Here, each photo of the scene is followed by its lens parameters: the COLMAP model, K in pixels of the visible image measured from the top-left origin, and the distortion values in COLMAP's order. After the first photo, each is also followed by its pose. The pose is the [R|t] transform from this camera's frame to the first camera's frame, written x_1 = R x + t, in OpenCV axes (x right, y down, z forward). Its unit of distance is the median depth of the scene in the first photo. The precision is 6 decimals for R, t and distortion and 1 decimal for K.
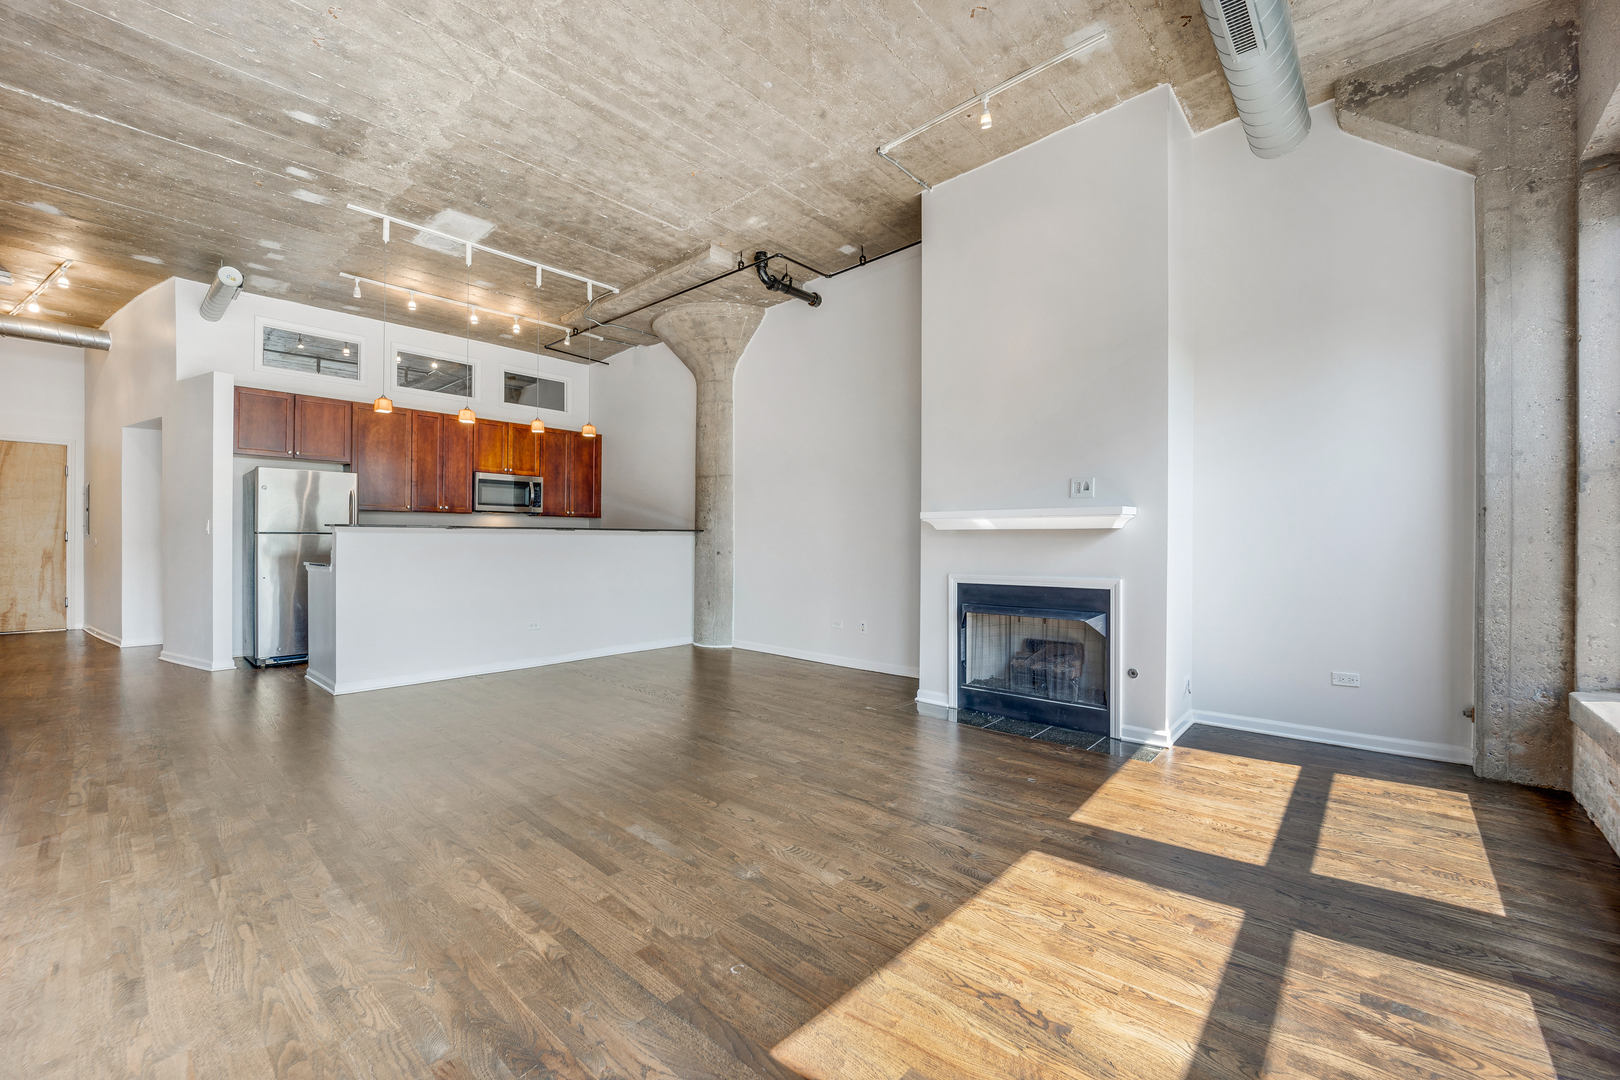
lens RADIAL K [[661.2, 0, 809.2], [0, 661.2, 550.8], [0, 0, 1]] dist [-0.024041, 0.000434]
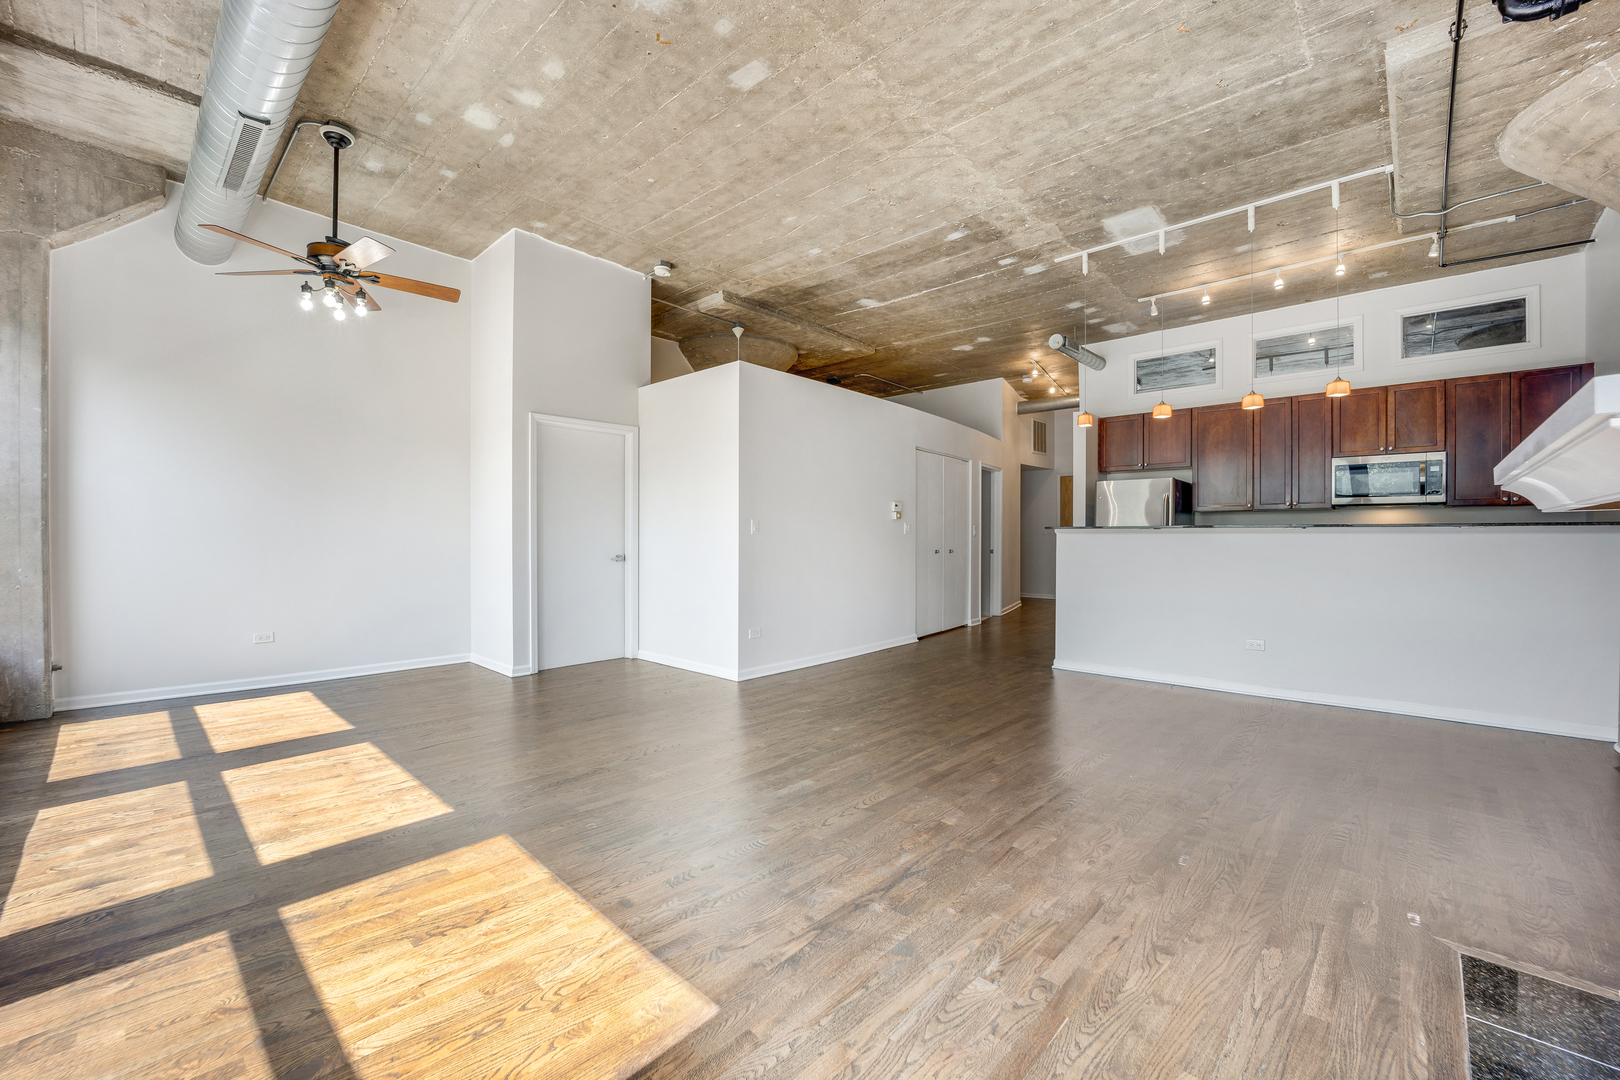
lens RADIAL K [[661.2, 0, 801.6], [0, 661.2, 552.3], [0, 0, 1]] dist [-0.024041, 0.000434]
pose [[-0.034098, 0.018622, -0.999245, 0.379218], [-0.017250, 0.999667, 0.019218, -0.007308], [0.999270, 0.017892, -0.033765, 0.421795]]
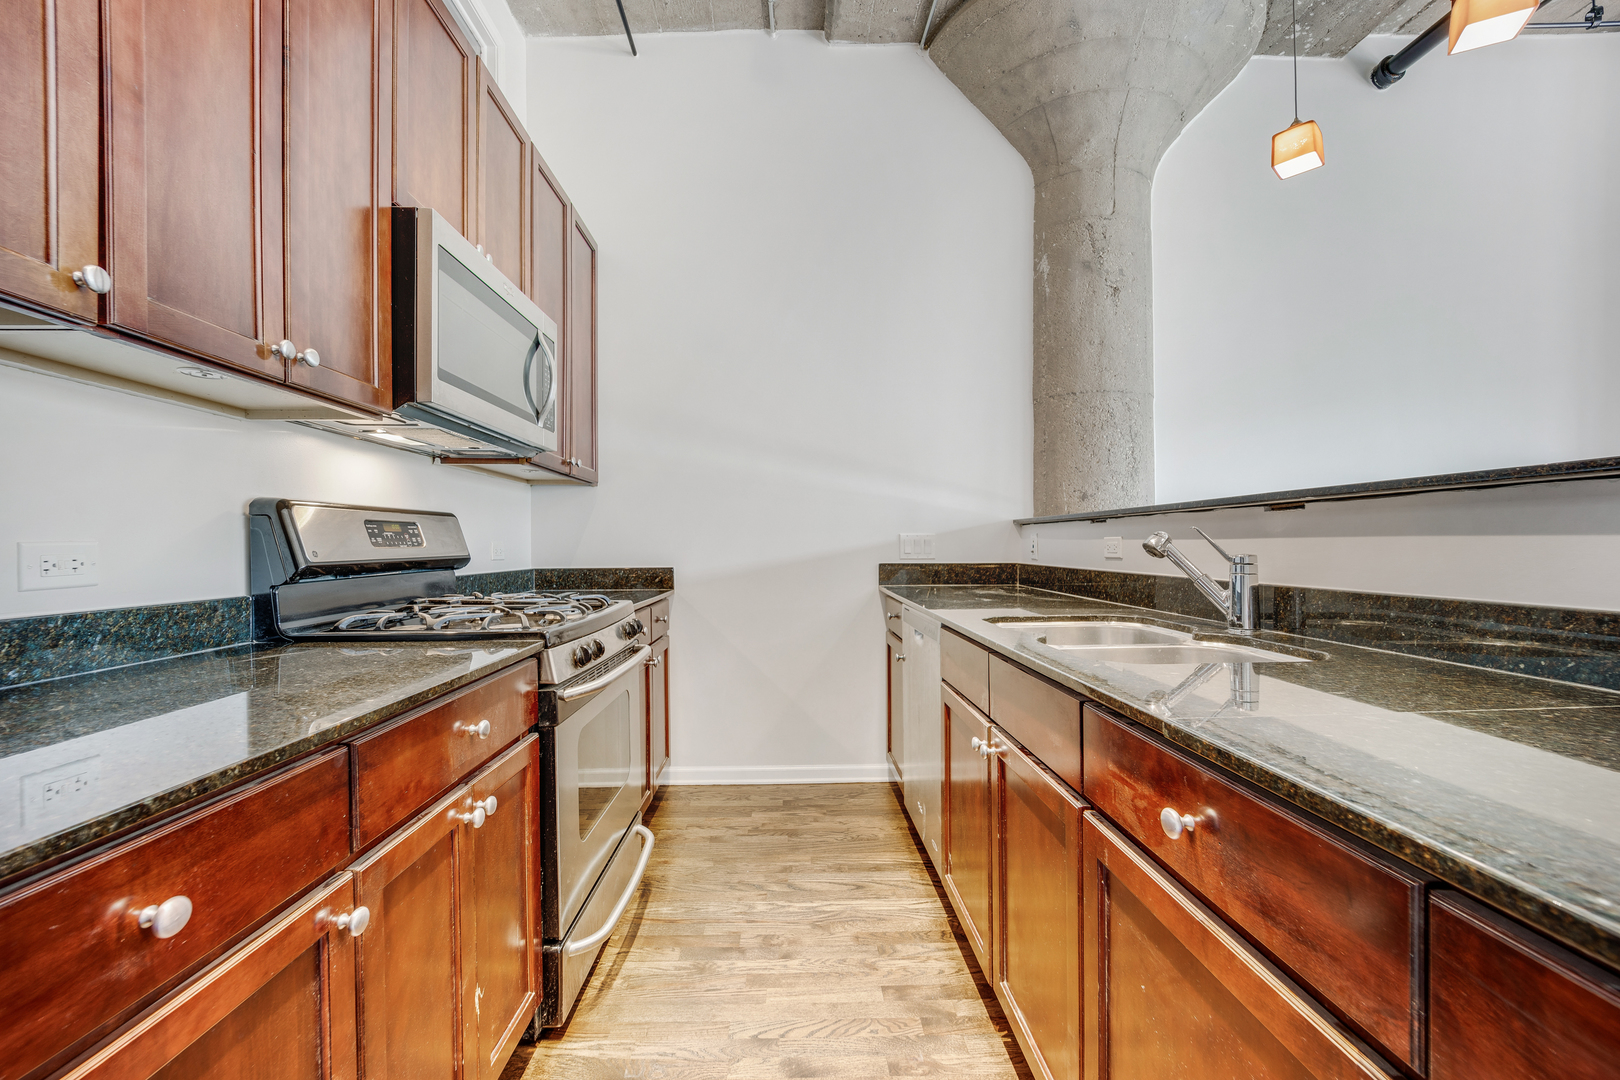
lens RADIAL K [[667.4, 0, 801.5], [0, 667.4, 554.3], [0, 0, 1]] dist [-0.017217, -0.001220]
pose [[0.725484, -0.022445, 0.687873, -0.650331], [0.022482, 0.999708, 0.008908, -0.018641], [-0.687872, 0.009003, 0.725777, 0.903379]]
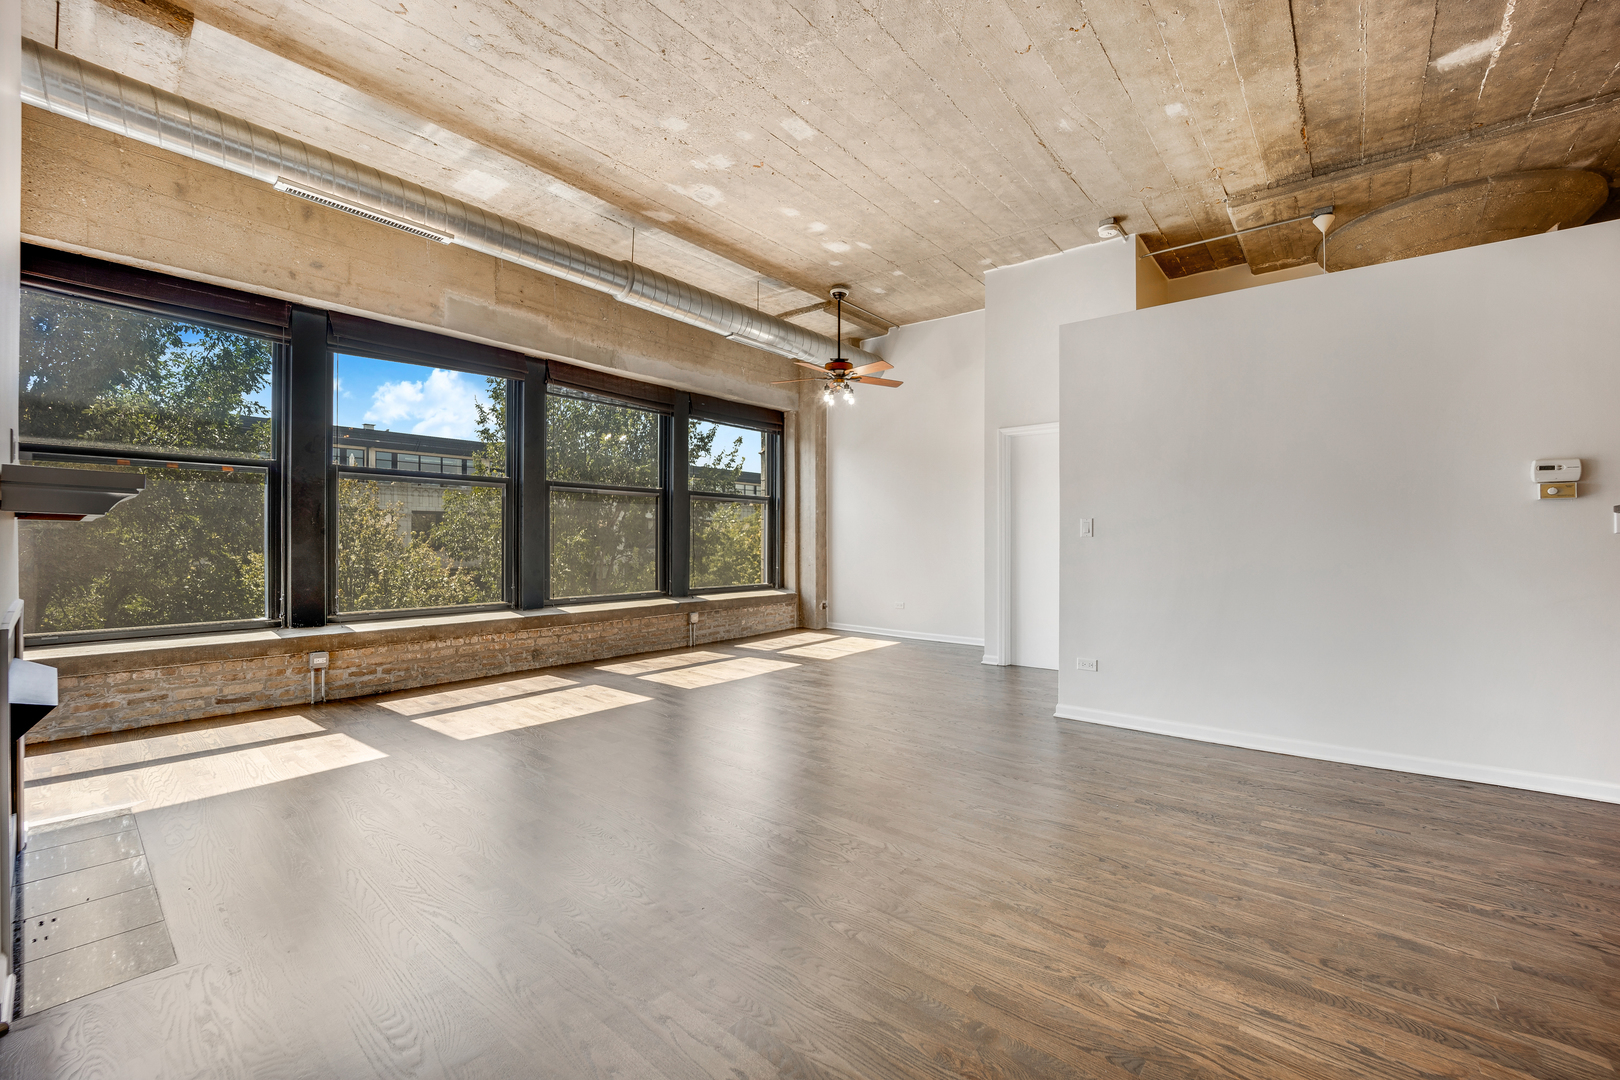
lens RADIAL K [[661.2, 0, 811.8], [0, 661.2, 543.1], [0, 0, 1]] dist [-0.024041, 0.000434]
pose [[-0.998848, -0.008927, -0.047156, -0.153749], [-0.009911, 0.999737, 0.020664, -0.017268], [0.046960, 0.021108, -0.998674, 0.982984]]
